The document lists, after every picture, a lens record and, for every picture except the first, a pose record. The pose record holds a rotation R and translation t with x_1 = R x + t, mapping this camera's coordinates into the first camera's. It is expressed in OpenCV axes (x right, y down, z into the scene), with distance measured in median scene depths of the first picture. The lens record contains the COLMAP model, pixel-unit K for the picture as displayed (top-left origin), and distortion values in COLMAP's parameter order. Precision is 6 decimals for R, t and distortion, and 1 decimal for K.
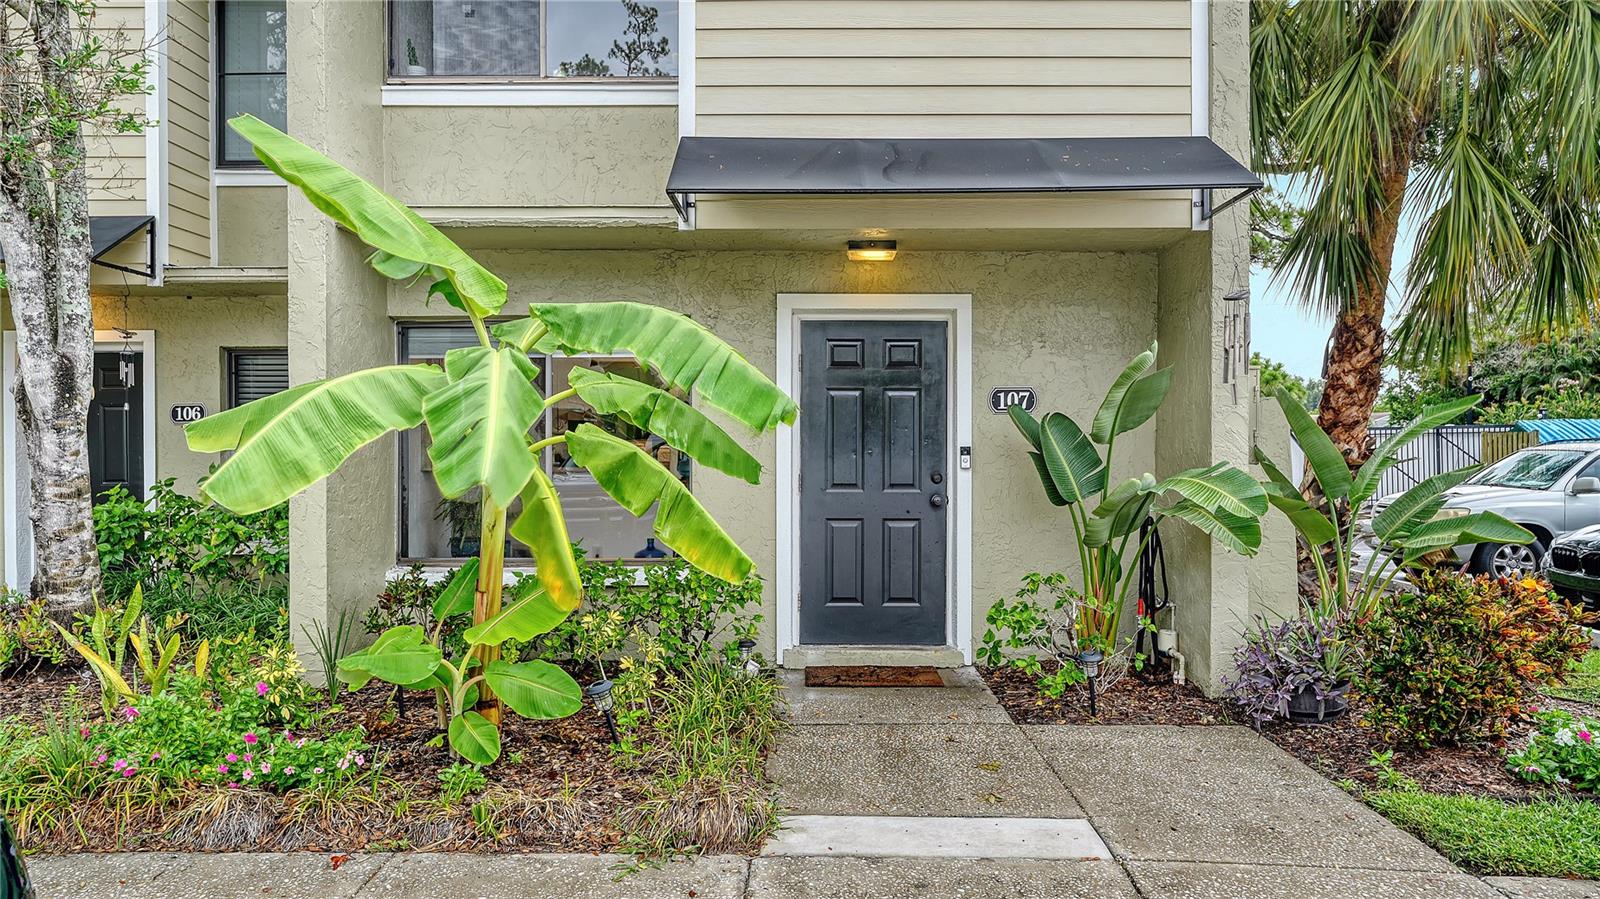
lens RADIAL K [[1079.8, 0, 797.8], [0, 1079.8, 447.5], [0, 0, 1]] dist [-0.004536, -0.000318]
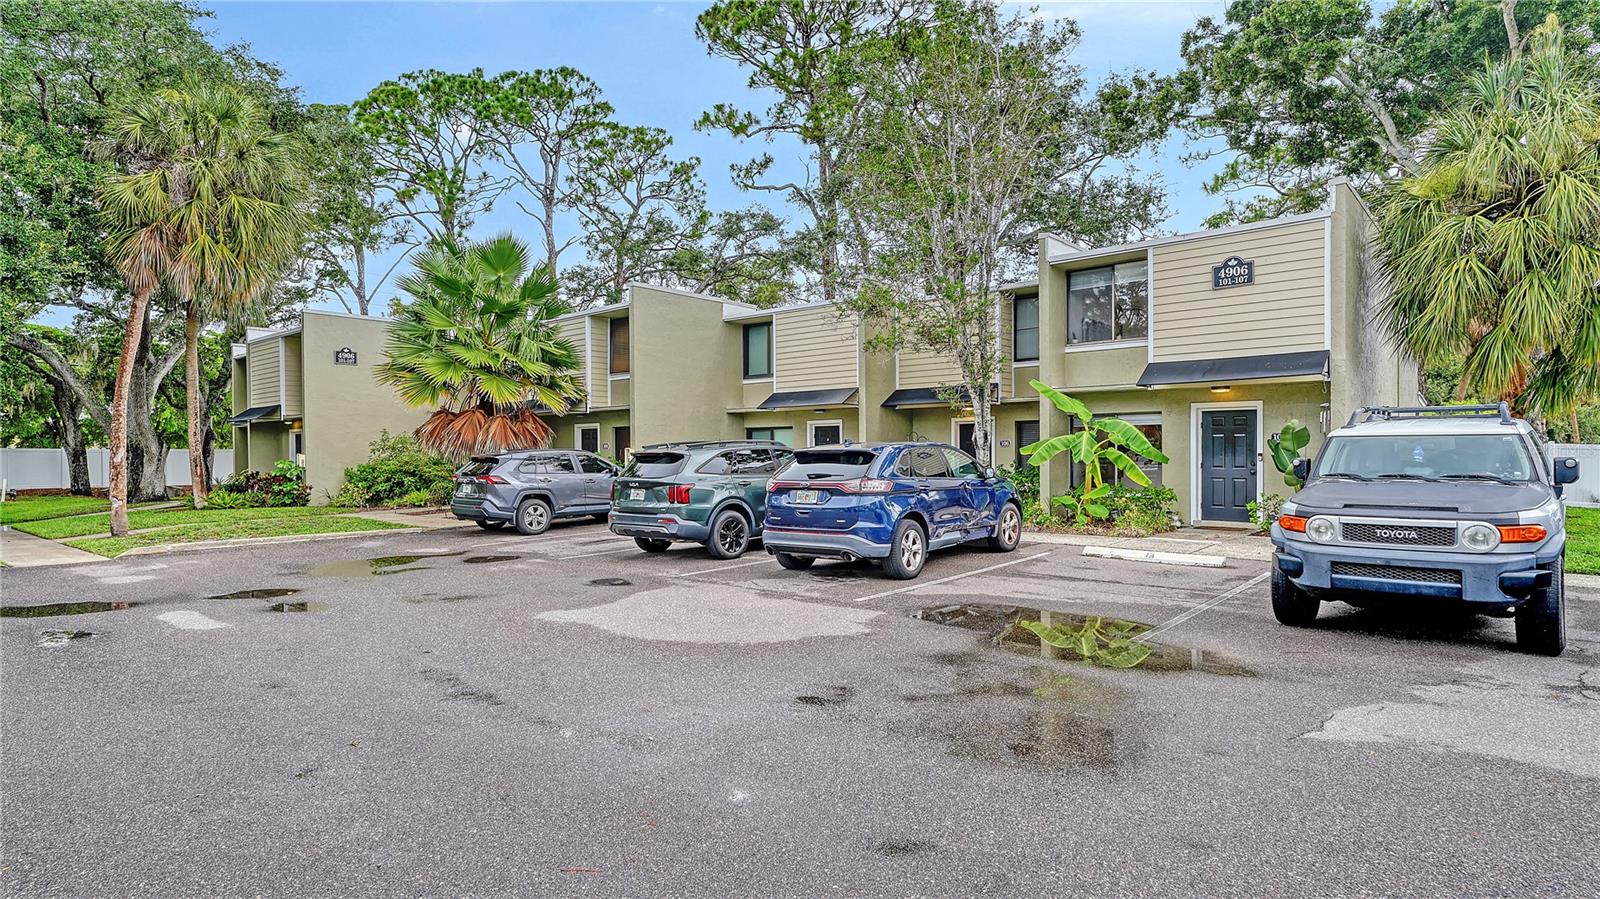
lens RADIAL K [[847.0, 0, 797.9], [0, 847.0, 454.4], [0, 0, 1]] dist [0.000884, -0.000001]
pose [[0.764806, -0.005839, -0.644234, 0.667761], [0.000295, 0.999962, -0.008713, 0.021360], [0.644261, 0.006473, 0.764778, -1.534430]]
